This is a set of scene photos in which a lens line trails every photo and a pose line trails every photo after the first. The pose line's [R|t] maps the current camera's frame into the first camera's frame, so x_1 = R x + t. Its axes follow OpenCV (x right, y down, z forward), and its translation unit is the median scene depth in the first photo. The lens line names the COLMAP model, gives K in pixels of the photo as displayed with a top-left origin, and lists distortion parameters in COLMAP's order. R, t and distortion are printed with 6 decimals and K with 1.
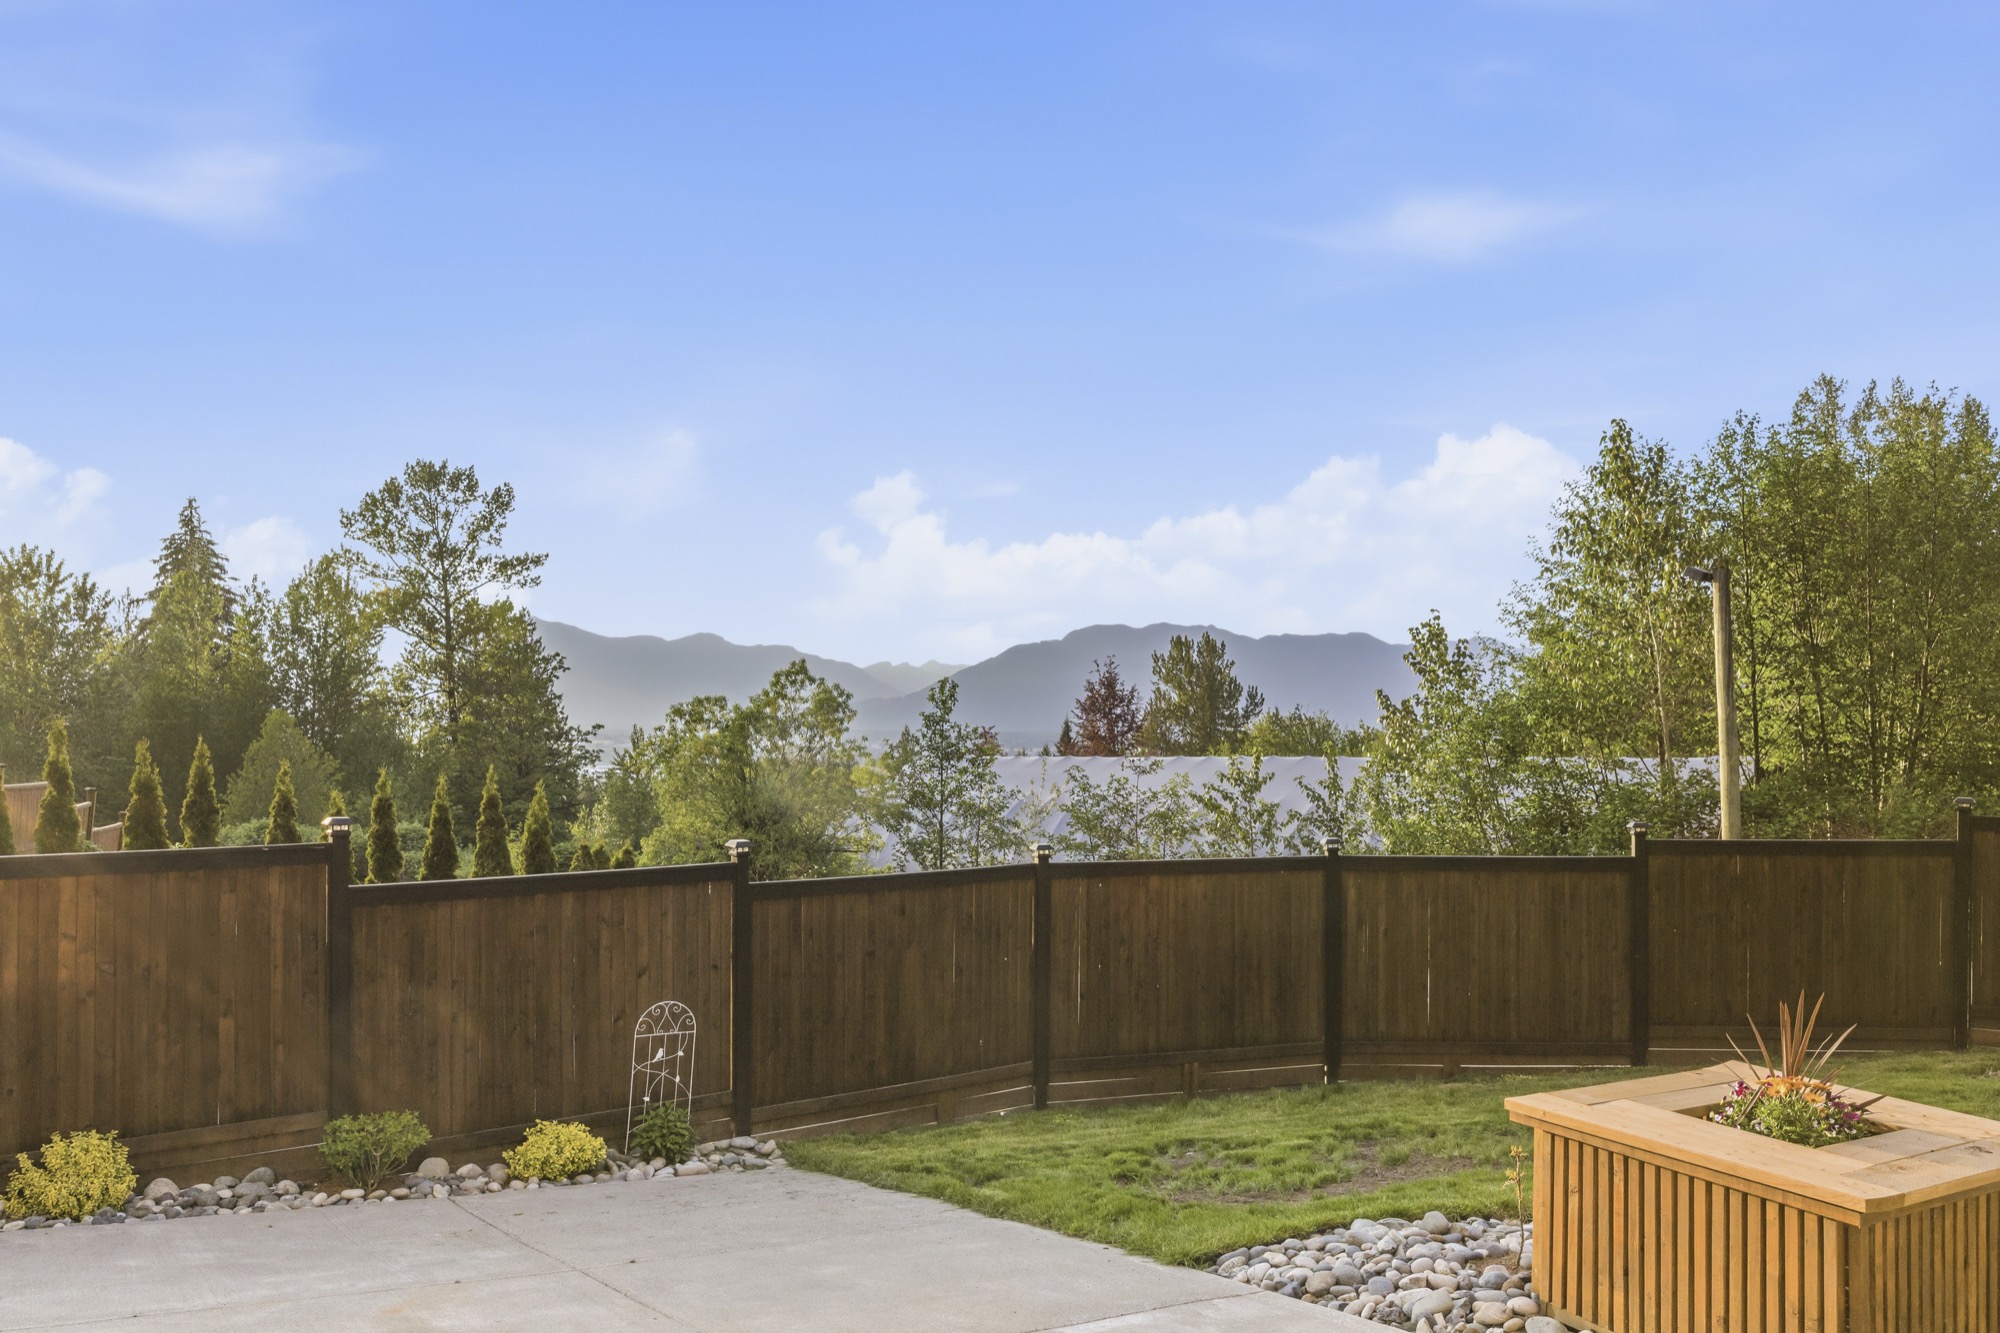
lens RADIAL K [[1483.7, 0, 1009.1], [0, 1483.7, 712.3], [0, 0, 1]] dist [-0.016222, 0.010028]
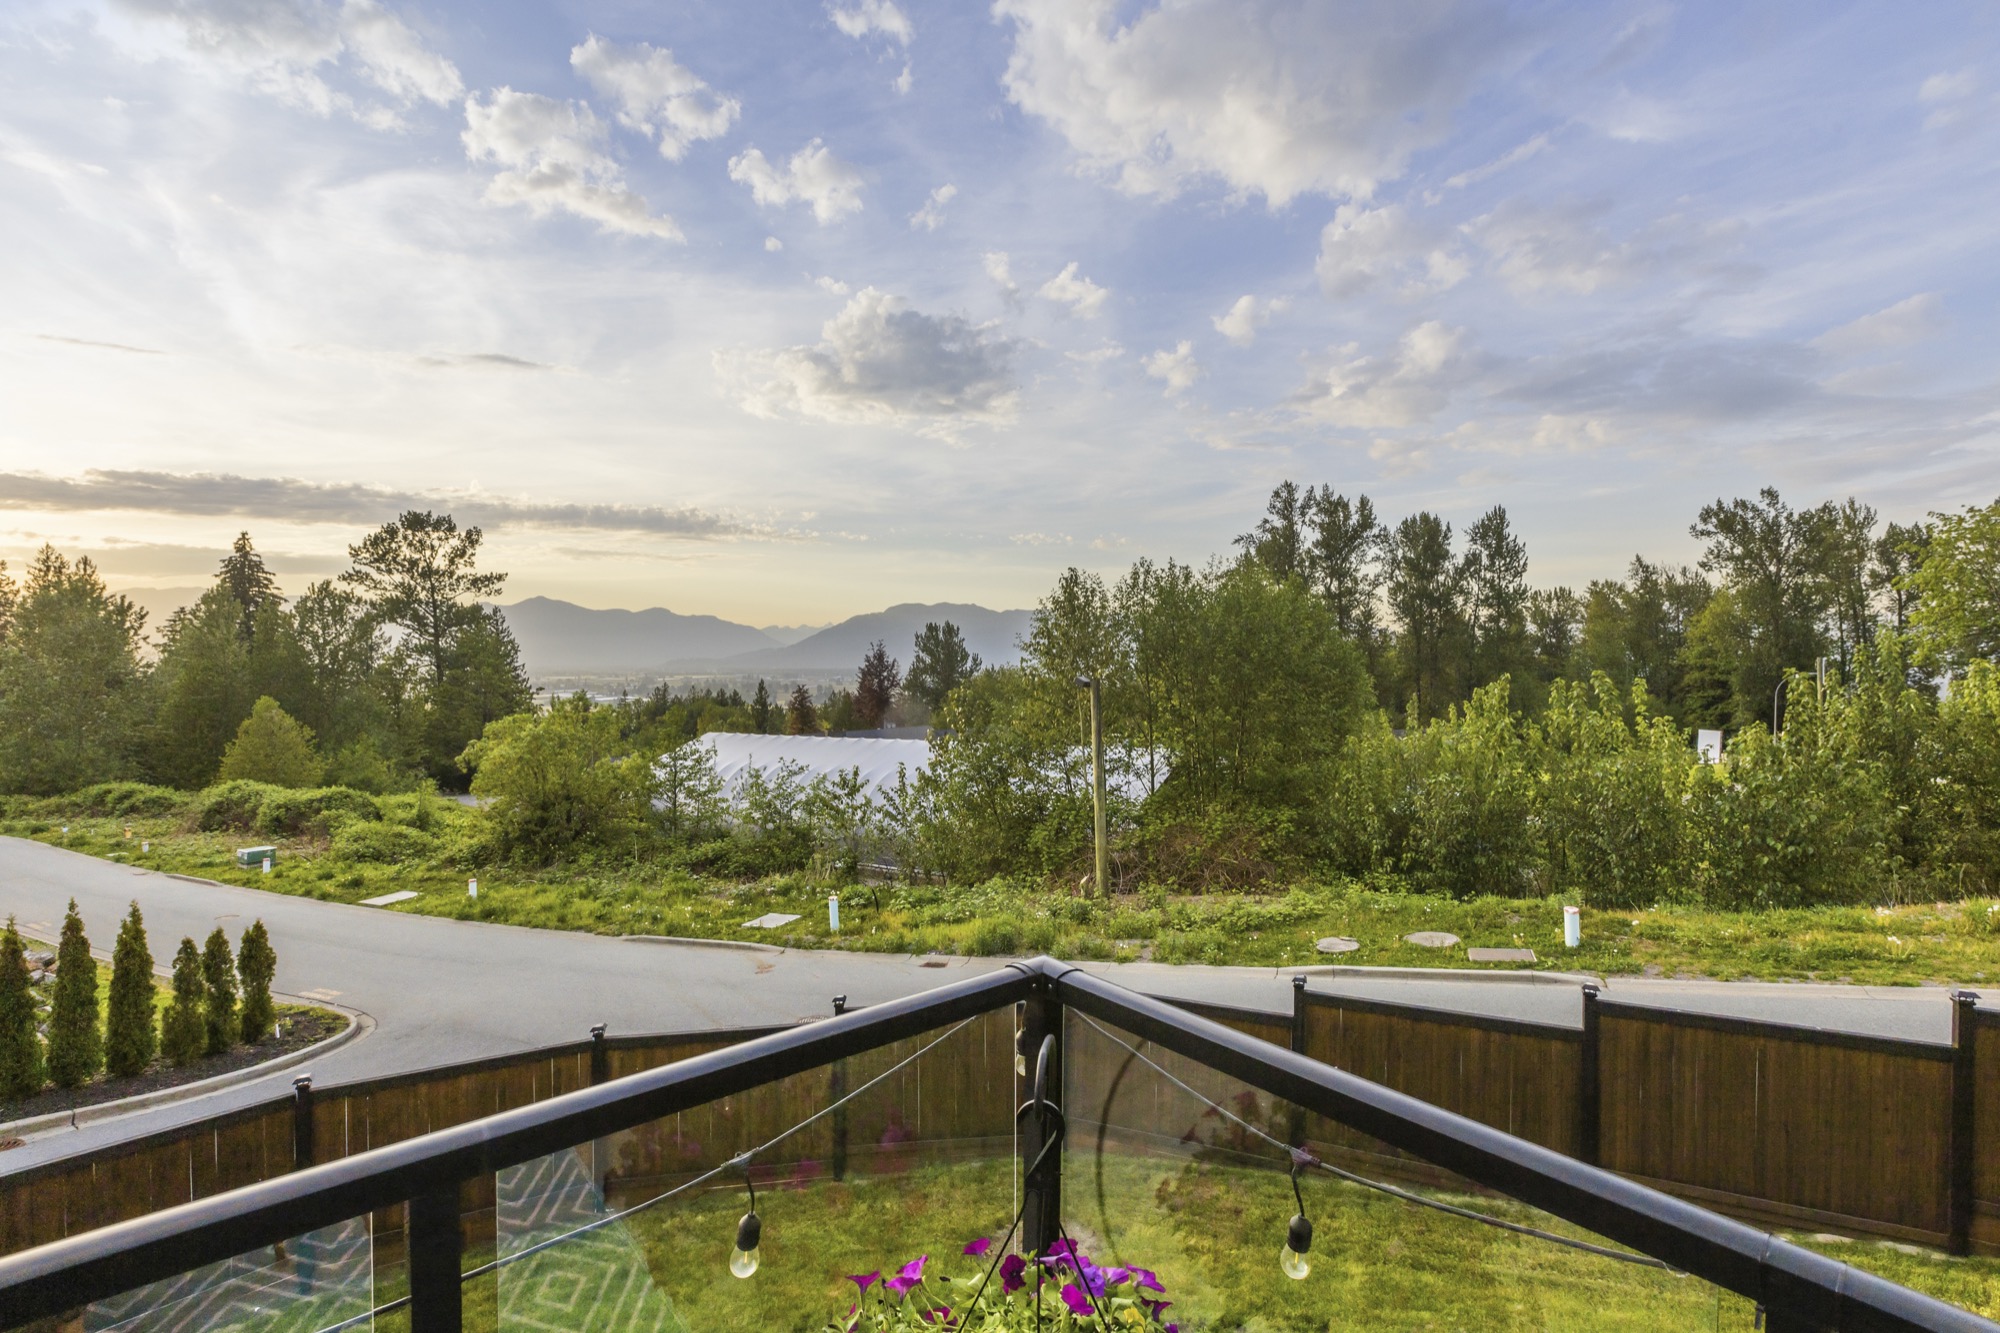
lens RADIAL K [[890.3, 0, 998.0], [0, 890.3, 679.8], [0, 0, 1]] dist [-0.000783, -0.000205]
pose [[0.986914, -0.009969, 0.160938, 0.141379], [0.005649, 0.999612, 0.027277, -0.075478], [-0.161147, -0.026011, 0.986588, 0.058305]]
